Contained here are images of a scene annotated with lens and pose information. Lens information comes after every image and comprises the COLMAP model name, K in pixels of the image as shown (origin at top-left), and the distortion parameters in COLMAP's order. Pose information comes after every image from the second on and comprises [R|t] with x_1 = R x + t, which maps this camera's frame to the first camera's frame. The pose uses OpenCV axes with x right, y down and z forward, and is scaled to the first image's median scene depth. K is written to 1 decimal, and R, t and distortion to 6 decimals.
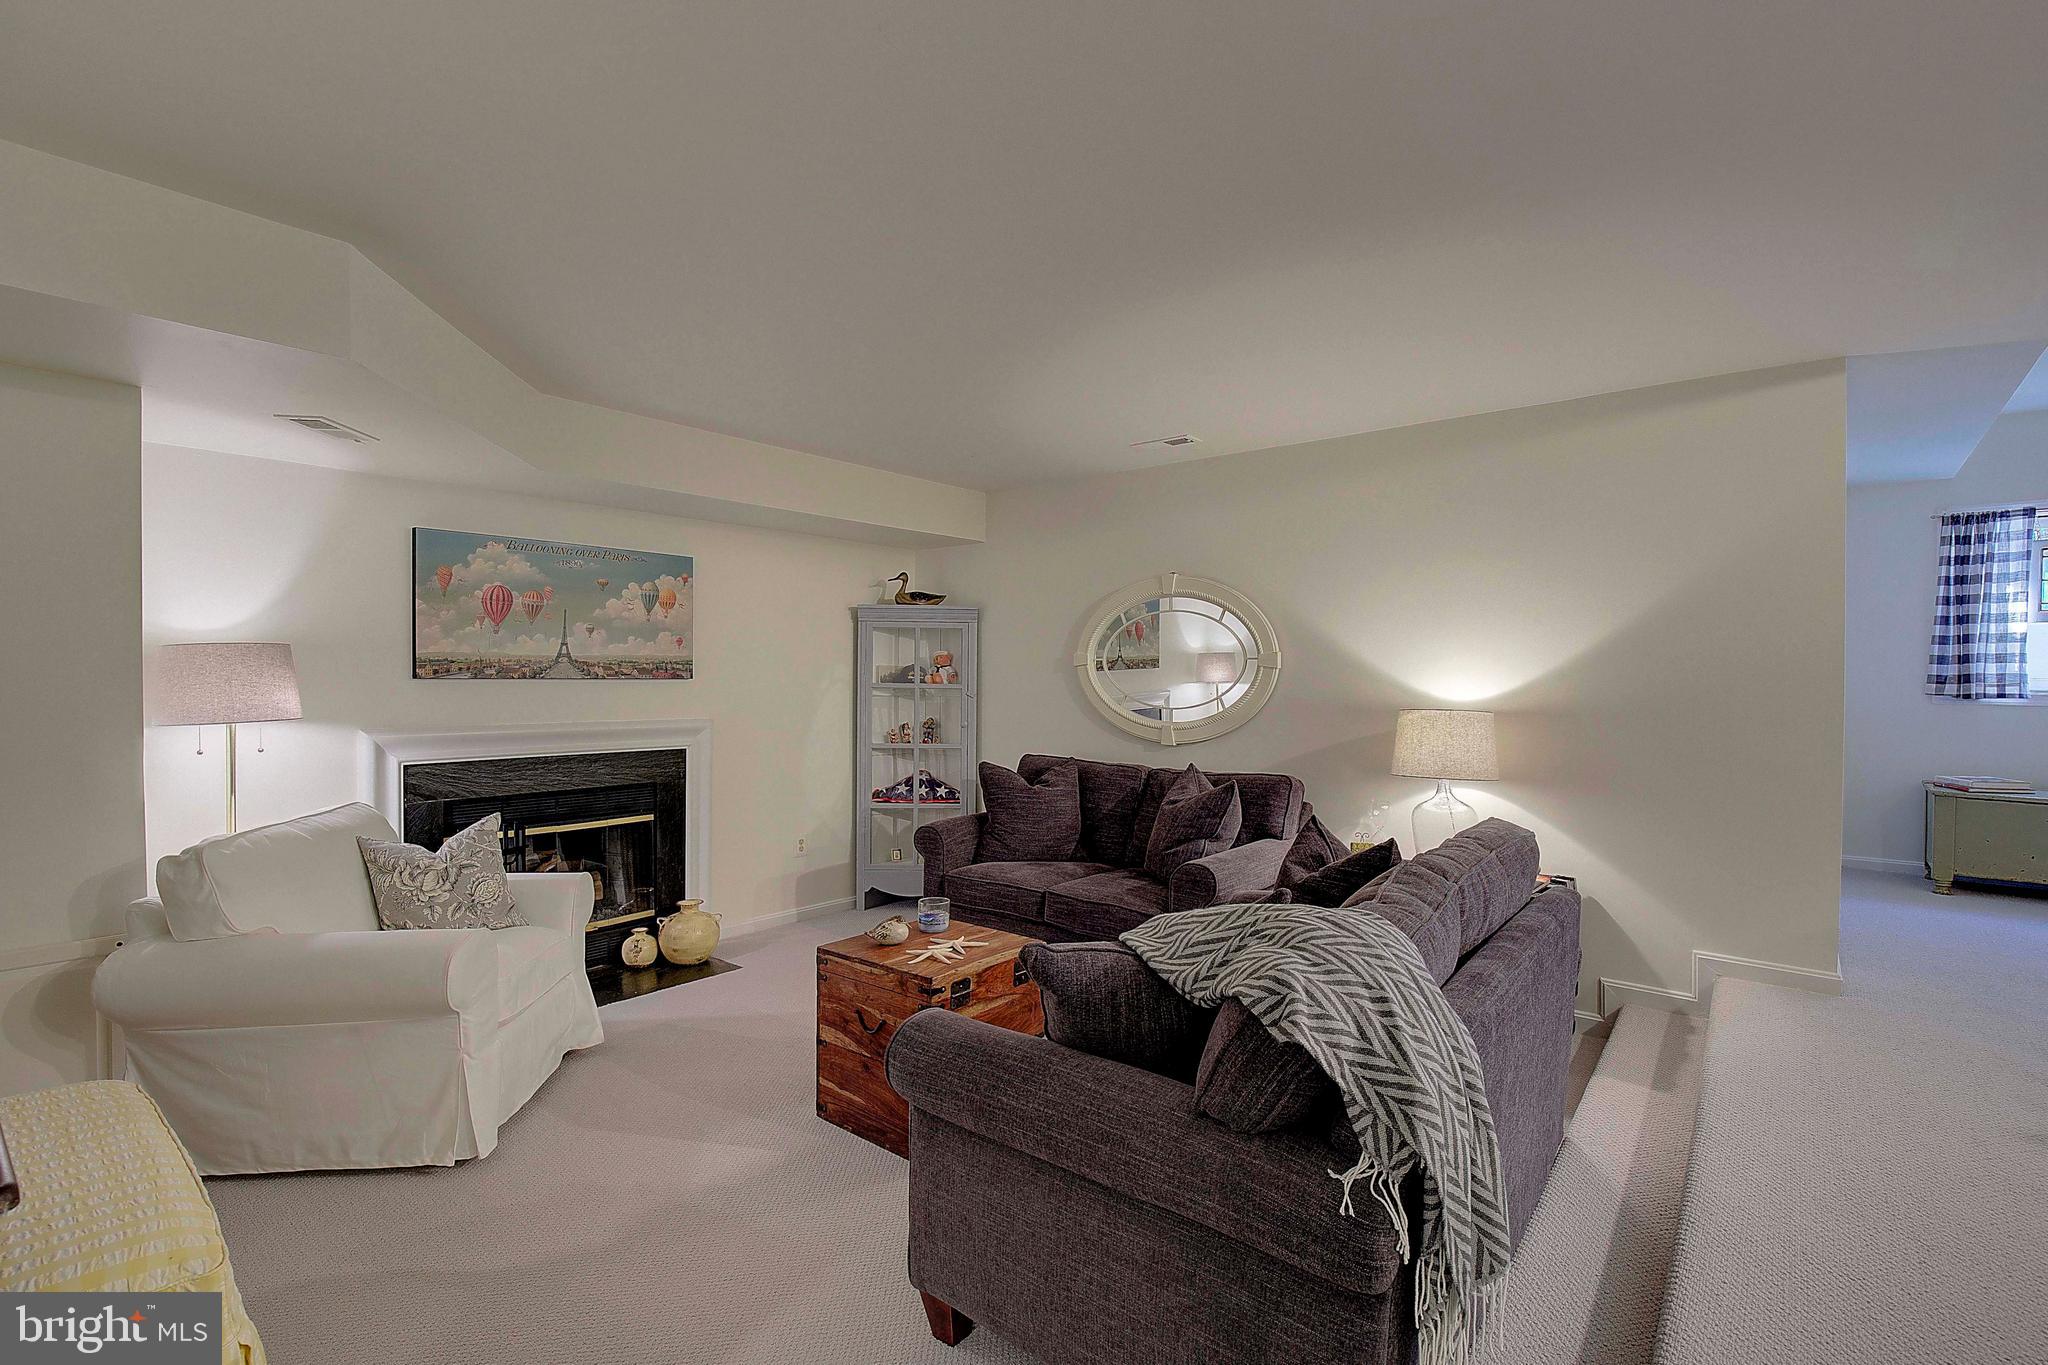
lens RADIAL K [[960.7, 0, 1073.4], [0, 960.7, 679.4], [0, 0, 1]] dist [-0.001093, -0.000042]
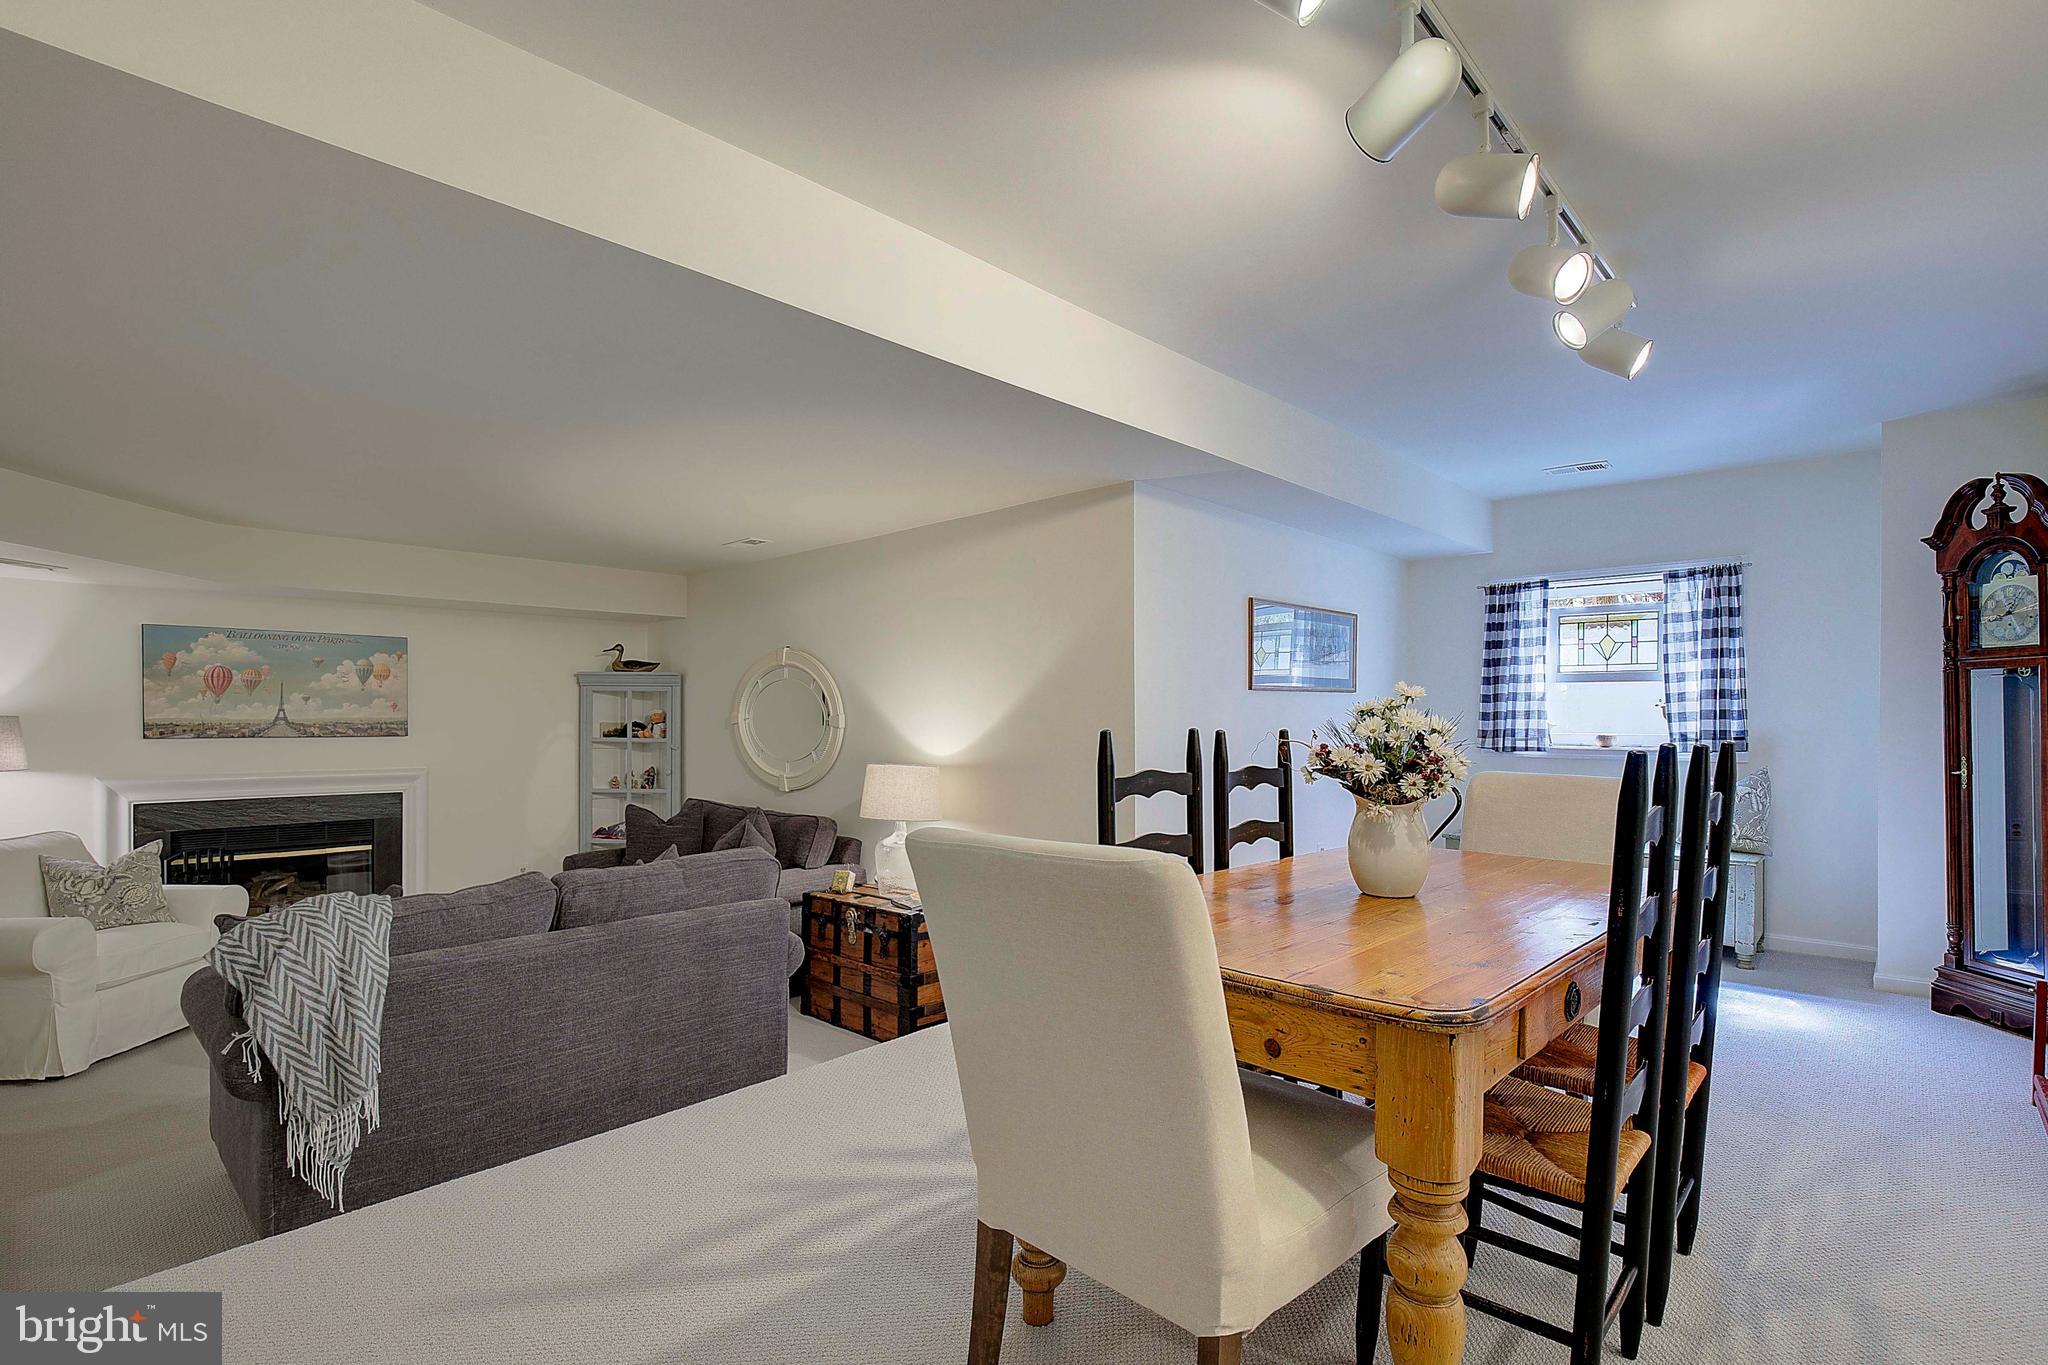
lens RADIAL K [[978.5, 0, 1048.0], [0, 978.5, 722.7], [0, 0, 1]] dist [-0.002915, 0.000206]
pose [[0.996327, -0.002962, -0.085582, 0.562222], [0.002947, 0.999996, -0.000294, -0.015818], [0.085582, 0.000041, 0.996331, -0.192812]]
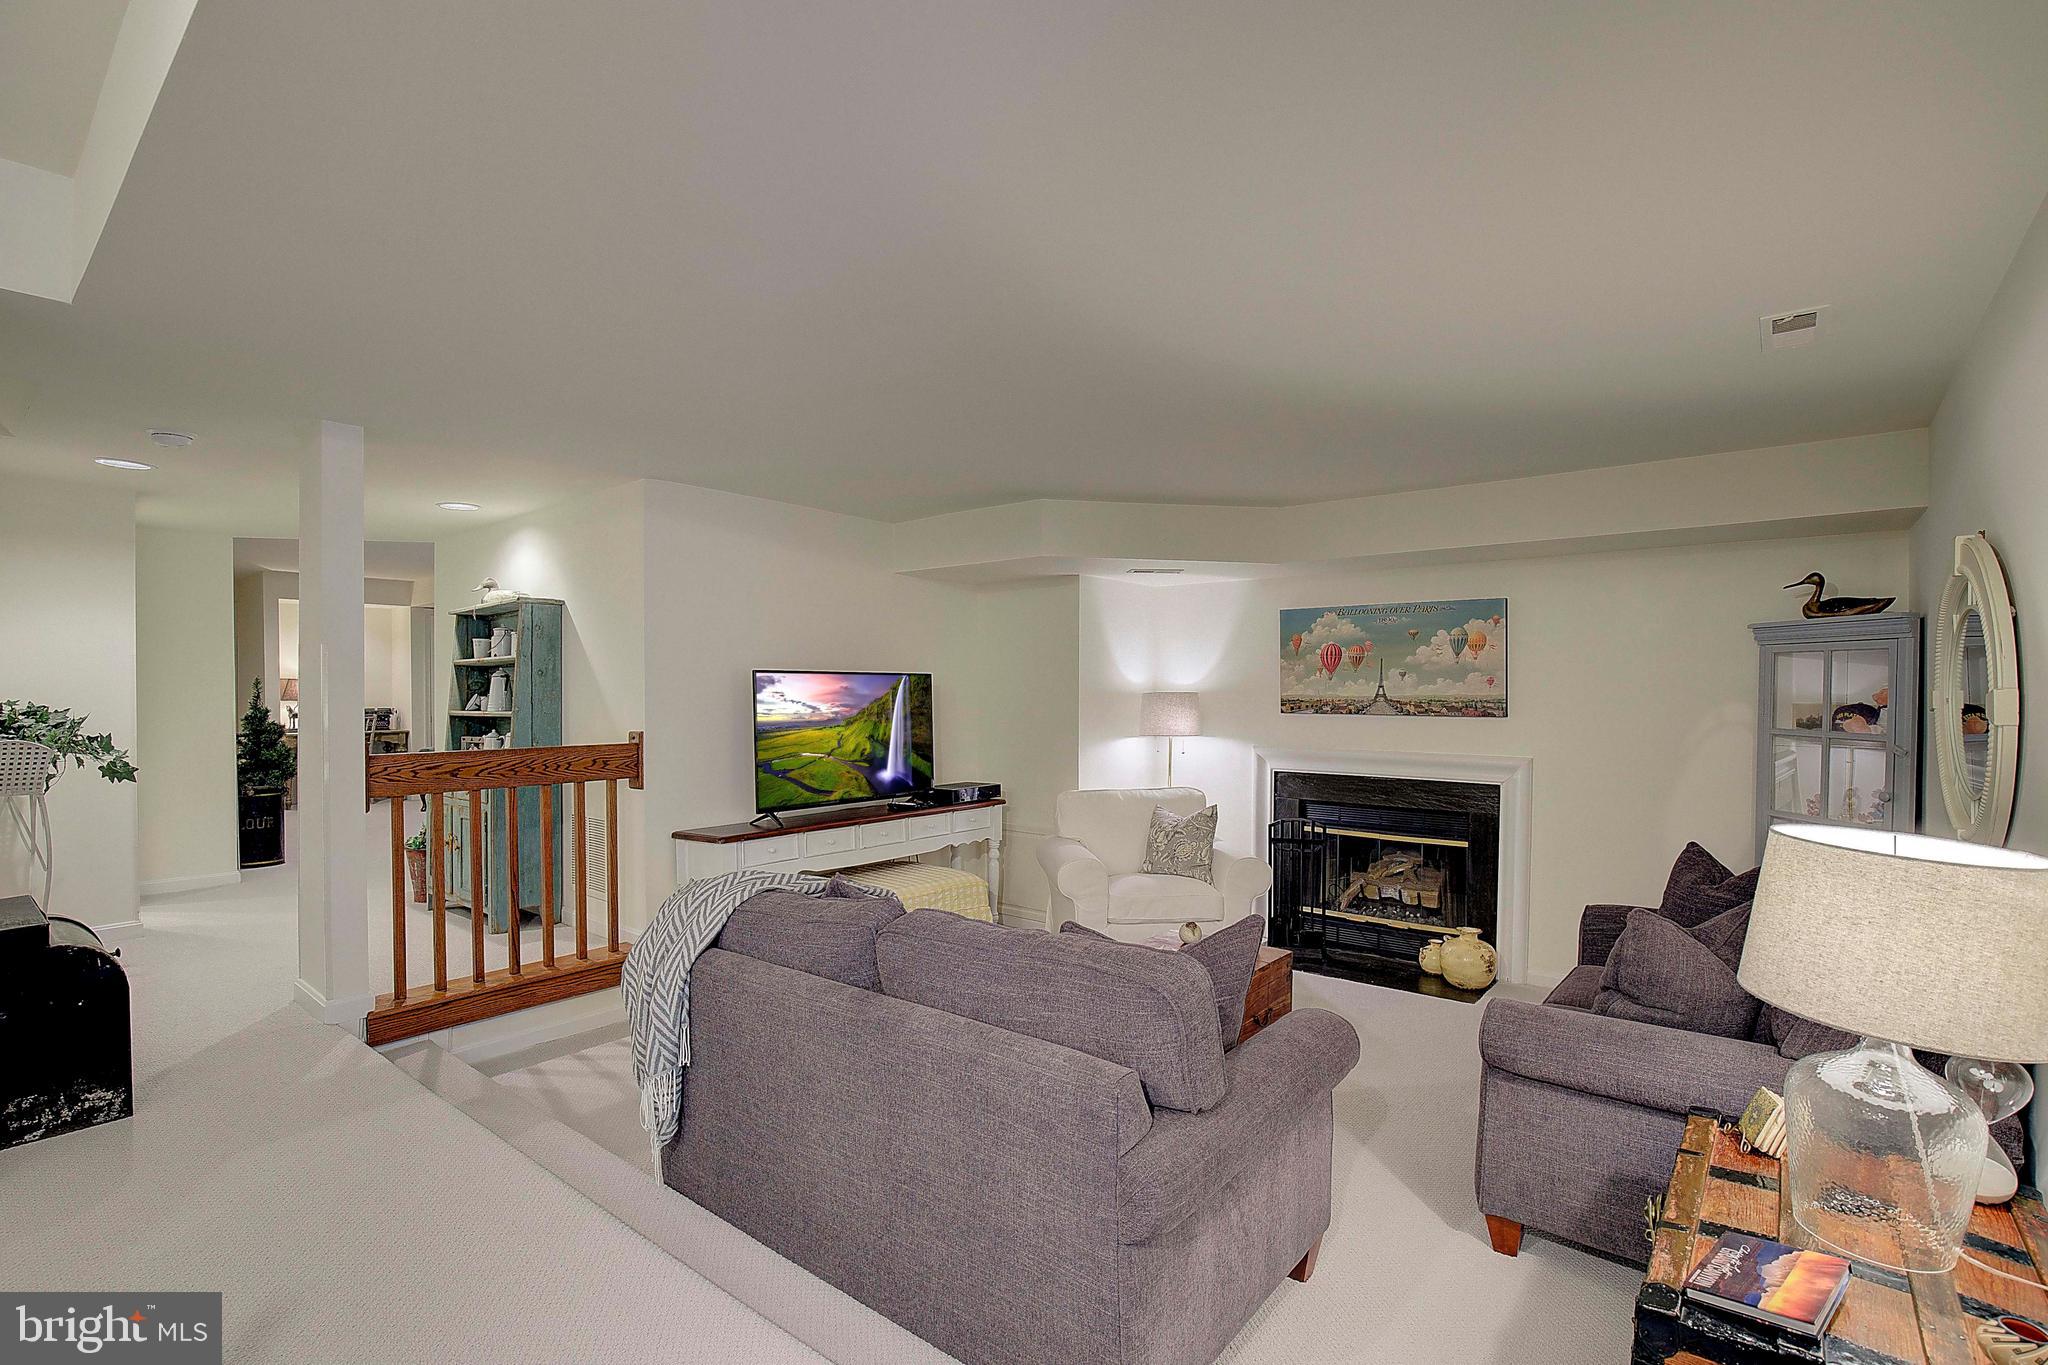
lens RADIAL K [[950.1, 0, 1024.4], [0, 950.1, 694.0], [0, 0, 1]] dist [-0.011120, 0.000355]
pose [[-0.015532, -0.000287, -0.999879, 0.652447], [-0.006213, 0.999981, -0.000191, -0.022948], [0.999860, 0.006209, -0.015534, 0.533251]]
